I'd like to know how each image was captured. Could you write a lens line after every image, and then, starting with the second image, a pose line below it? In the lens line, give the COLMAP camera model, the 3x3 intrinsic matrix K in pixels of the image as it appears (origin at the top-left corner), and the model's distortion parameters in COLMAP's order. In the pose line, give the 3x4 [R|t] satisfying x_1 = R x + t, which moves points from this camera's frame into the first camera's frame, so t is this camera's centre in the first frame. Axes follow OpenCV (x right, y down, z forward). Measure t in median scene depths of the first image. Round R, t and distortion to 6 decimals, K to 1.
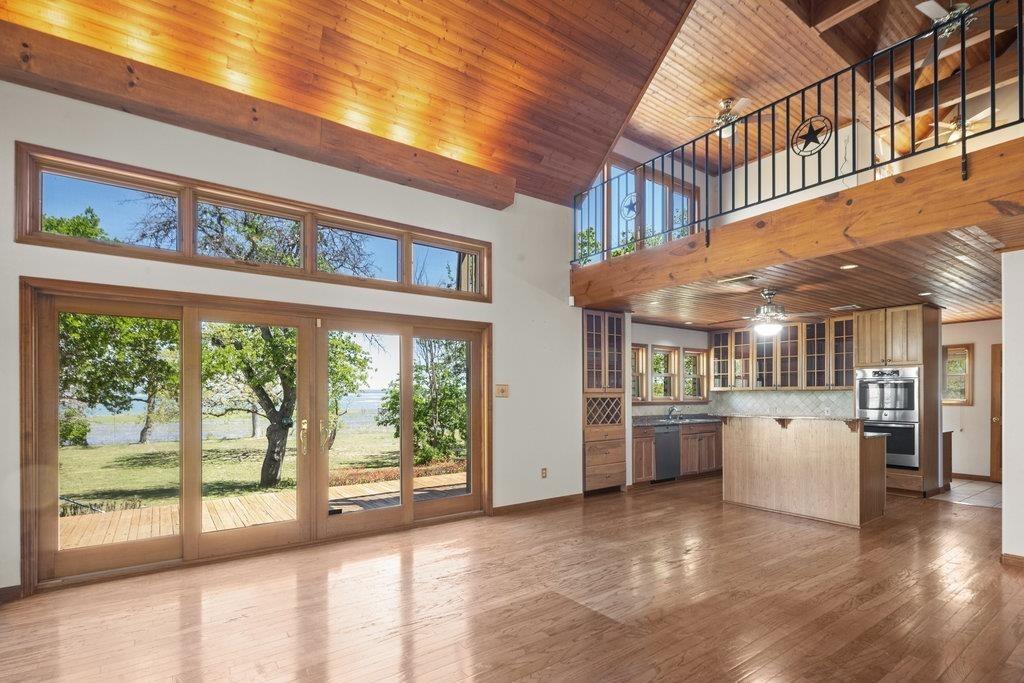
lens RADIAL K [[495.7, 0, 512.5], [0, 495.7, 394.8], [0, 0, 1]] dist [0.001990, -0.000371]
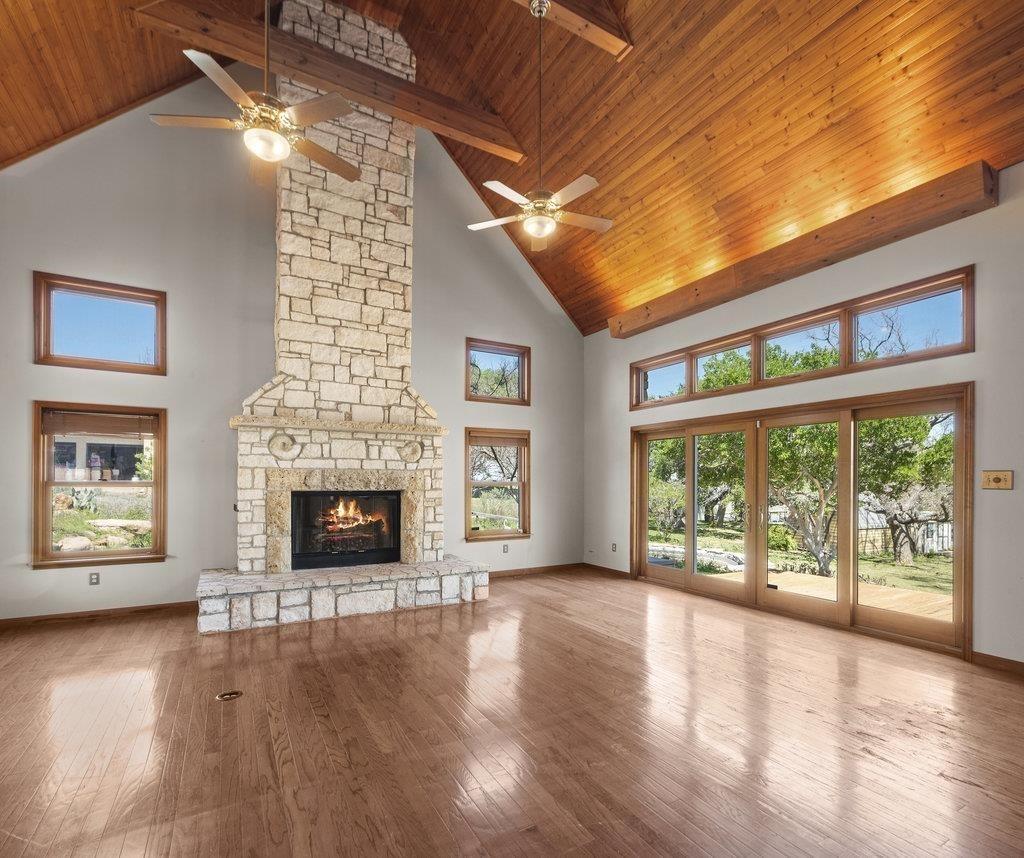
lens RADIAL K [[503.1, 0, 511.5], [0, 503.1, 480.6], [0, 0, 1]] dist [0.002267, -0.002062]
pose [[-0.108610, -0.002620, -0.994081, 0.599477], [-0.006025, 0.999980, -0.001977, -0.001499], [0.994066, 0.005775, -0.108624, 0.365631]]
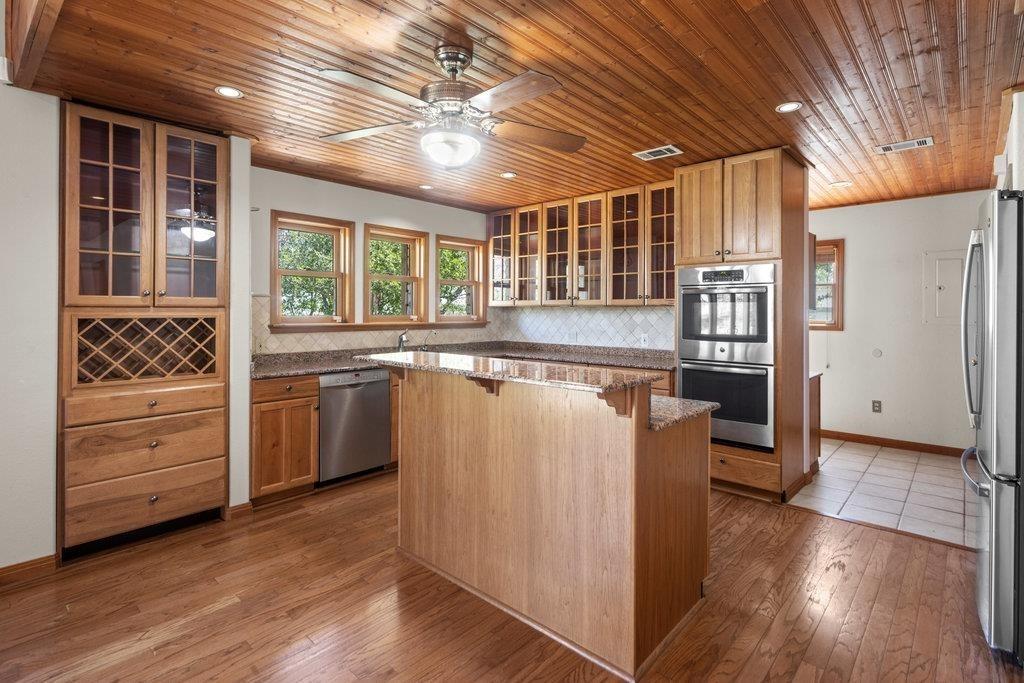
lens RADIAL K [[501.1, 0, 513.8], [0, 501.1, 309.7], [0, 0, 1]] dist [0.002642, -0.000537]
pose [[0.977828, 0.006001, 0.209322, 0.400645], [-0.005365, 0.999979, -0.003607, -0.001781], [-0.209339, 0.002404, 0.977840, 0.493457]]
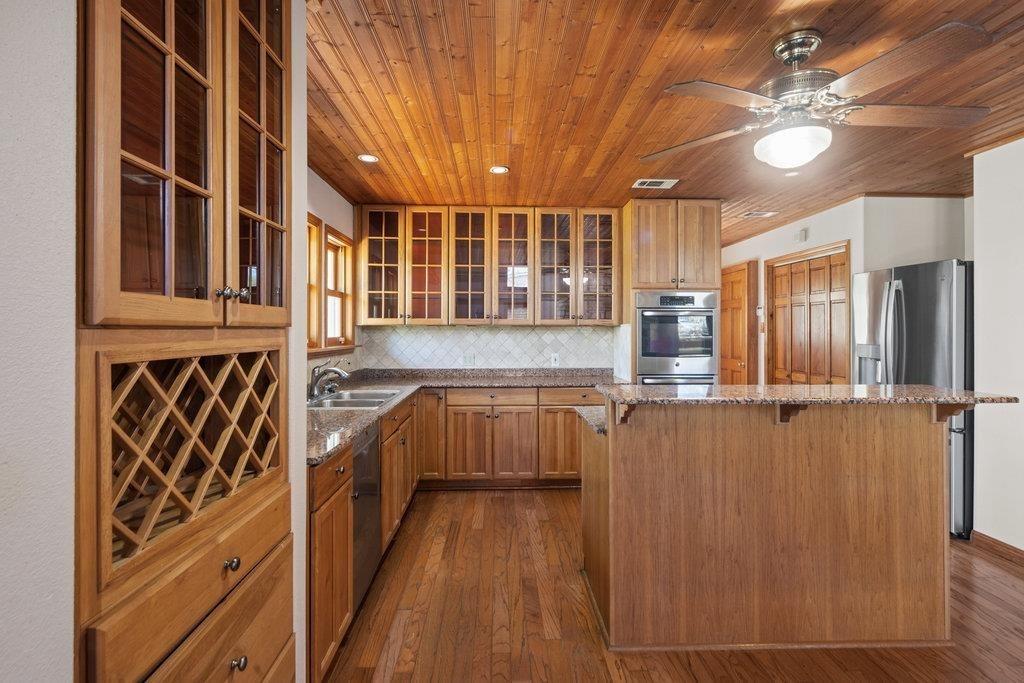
lens RADIAL K [[500.9, 0, 514.6], [0, 500.9, 330.6], [0, 0, 1]] dist [0.002526, 0.000132]
pose [[0.554460, 0.002455, 0.832207, 0.094189], [-0.001604, 0.999997, -0.001882, -0.002624], [-0.832209, -0.000292, 0.554462, 0.803968]]
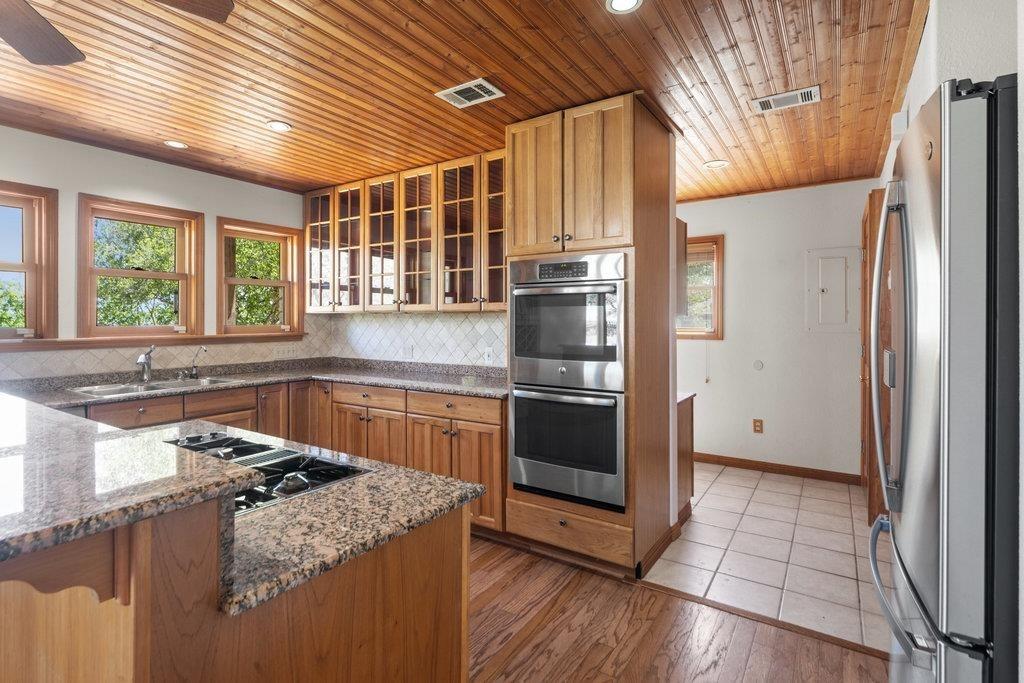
lens RADIAL K [[495.8, 0, 510.7], [0, 495.8, 319.1], [0, 0, 1]] dist [0.003050, 0.000068]
pose [[0.934033, 0.000696, 0.357185, 0.559240], [-0.000572, 1.000000, -0.000453, -0.002541], [-0.357186, 0.000218, 0.934033, 0.626565]]
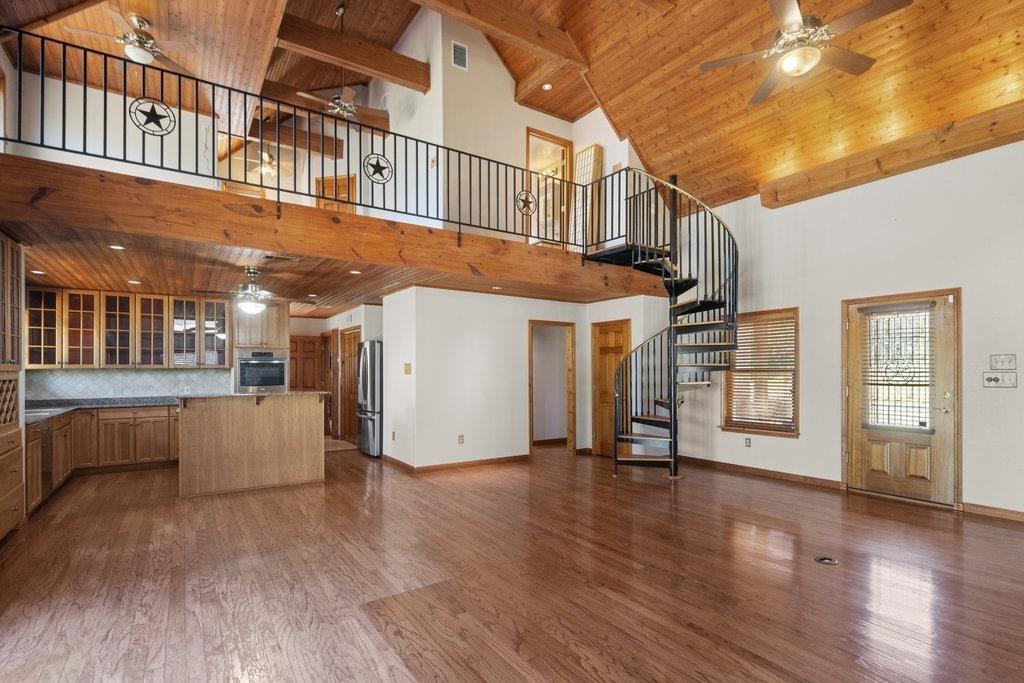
lens RADIAL K [[499.4, 0, 514.6], [0, 499.4, 368.2], [0, 0, 1]] dist [0.002130, -0.000277]
pose [[0.038251, 0.006661, 0.999246, -0.390909], [0.006398, 0.999956, -0.006910, 0.000160], [-0.999248, 0.006657, 0.038207, 0.358926]]
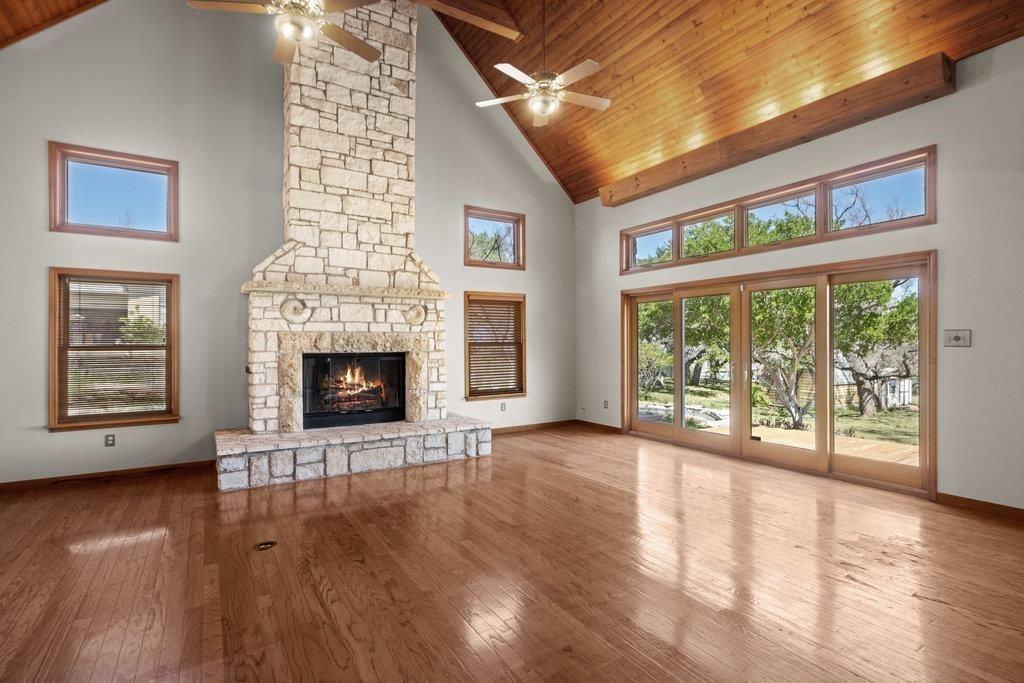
lens RADIAL K [[494.5, 0, 512.0], [0, 494.5, 341.5], [0, 0, 1]] dist [0.000677, -0.000595]
pose [[-0.067901, -0.002633, -0.997689, 0.635497], [0.001110, 0.999996, -0.002715, -0.001428], [0.997691, -0.001291, -0.067897, 0.331753]]
